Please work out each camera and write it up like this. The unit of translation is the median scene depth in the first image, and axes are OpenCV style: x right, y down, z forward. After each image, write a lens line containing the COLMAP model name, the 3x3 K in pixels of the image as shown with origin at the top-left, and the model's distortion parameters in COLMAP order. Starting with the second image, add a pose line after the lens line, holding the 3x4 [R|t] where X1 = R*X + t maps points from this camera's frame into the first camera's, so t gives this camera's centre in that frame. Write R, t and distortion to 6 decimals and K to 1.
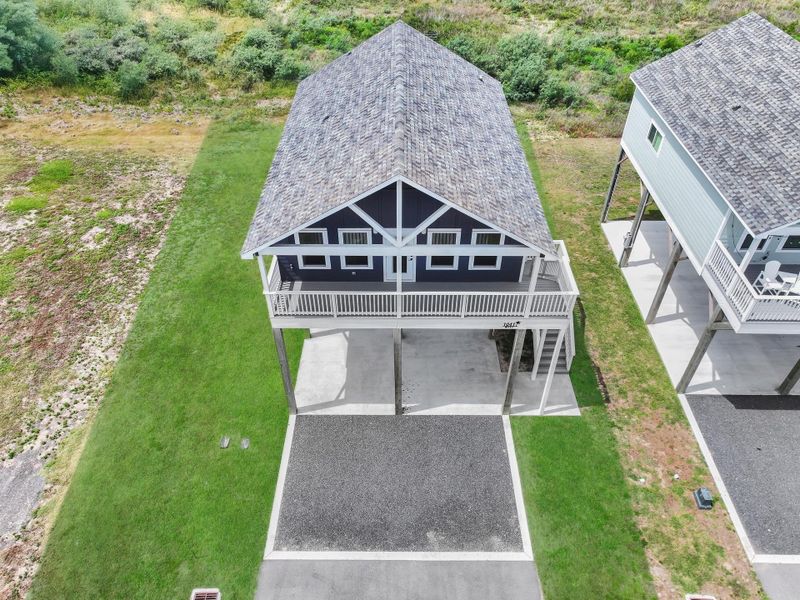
lens RADIAL K [[577.5, 0, 400.6], [0, 577.5, 297.8], [0, 0, 1]] dist [-0.002987, 0.002654]
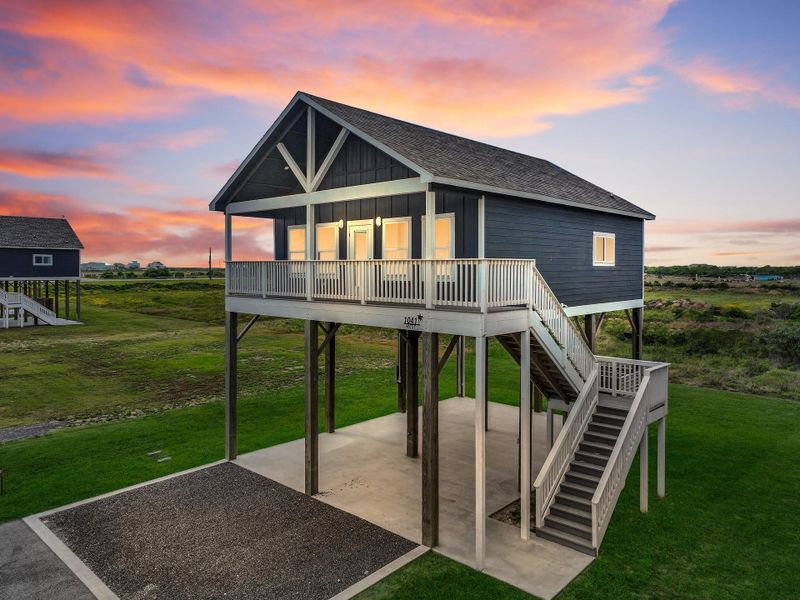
lens RADIAL K [[577.5, 0, 398.2], [0, 577.5, 301.3], [0, 0, 1]] dist [-0.002987, 0.002654]
pose [[0.737402, 0.046752, -0.673834, 0.626128], [-0.452947, 0.774283, -0.441955, 0.329700], [0.501077, 0.631110, 0.592134, 0.590350]]
